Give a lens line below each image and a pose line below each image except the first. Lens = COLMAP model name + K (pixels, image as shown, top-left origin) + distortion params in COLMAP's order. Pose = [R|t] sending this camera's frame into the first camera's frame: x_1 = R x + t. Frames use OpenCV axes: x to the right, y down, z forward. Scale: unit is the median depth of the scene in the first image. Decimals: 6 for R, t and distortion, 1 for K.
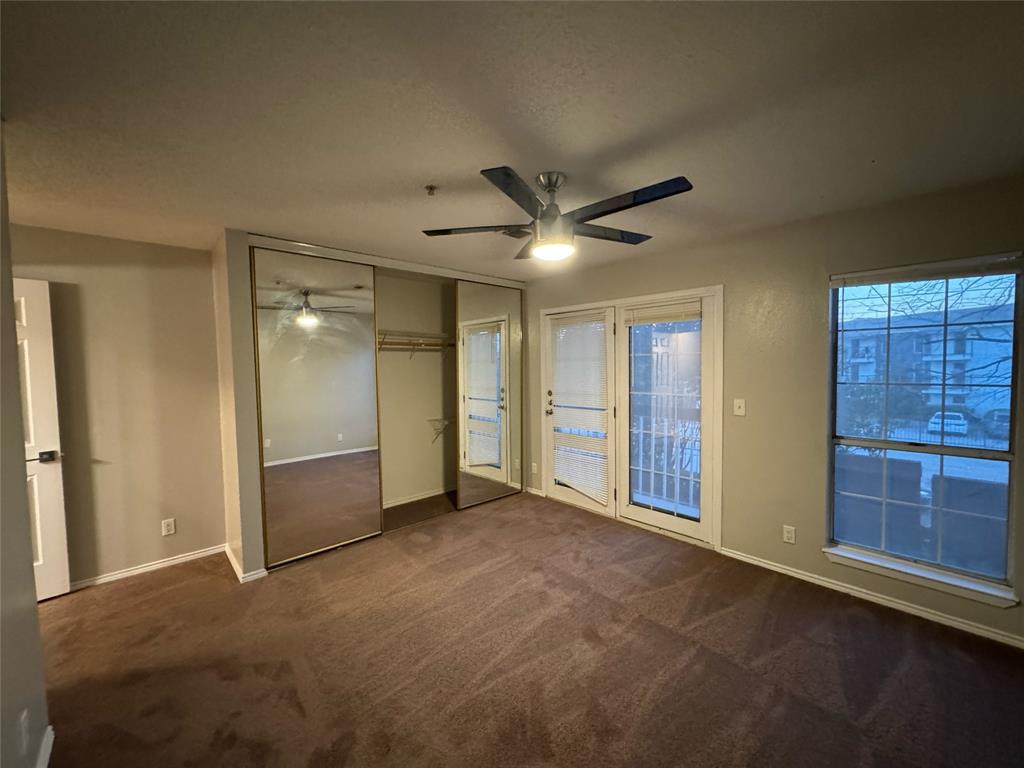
lens RADIAL K [[409.0, 0, 512.0], [0, 409.0, 384.0], [0, 0, 1]] dist [-0.007312, 0.000111]
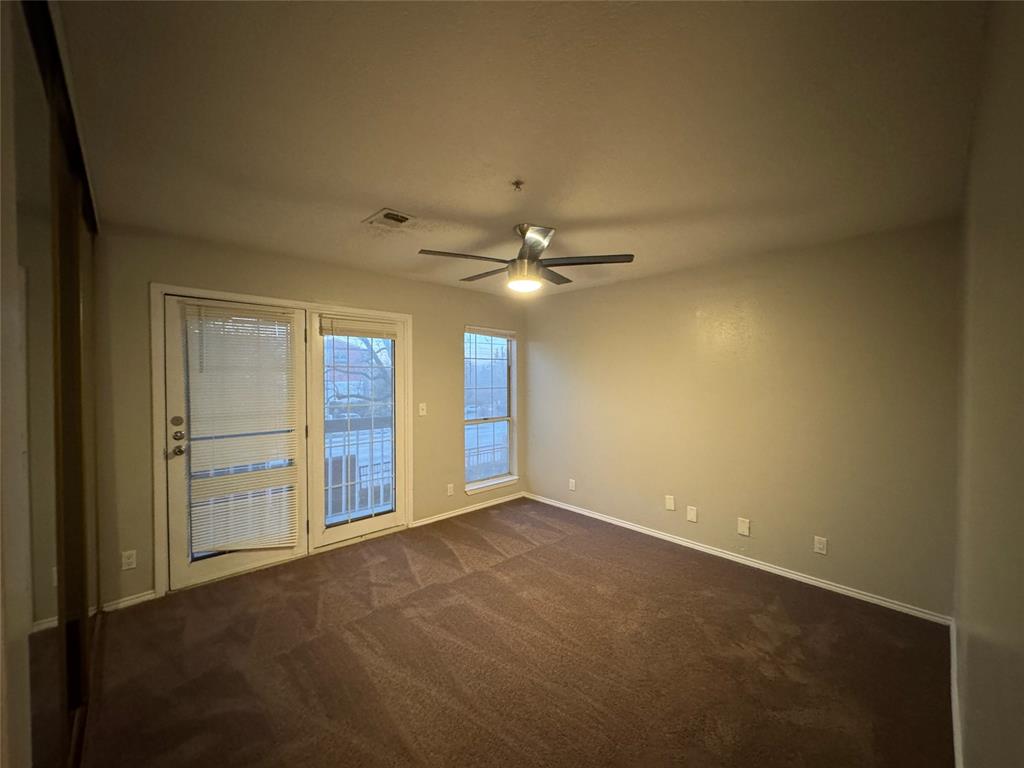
lens RADIAL K [[409.0, 0, 512.0], [0, 409.0, 384.0], [0, 0, 1]] dist [-0.007312, 0.000111]
pose [[-0.020539, -0.001636, 0.999788, -0.663648], [0.049347, 0.998778, 0.002648, -0.012829], [-0.998571, 0.049391, -0.020433, 0.616759]]
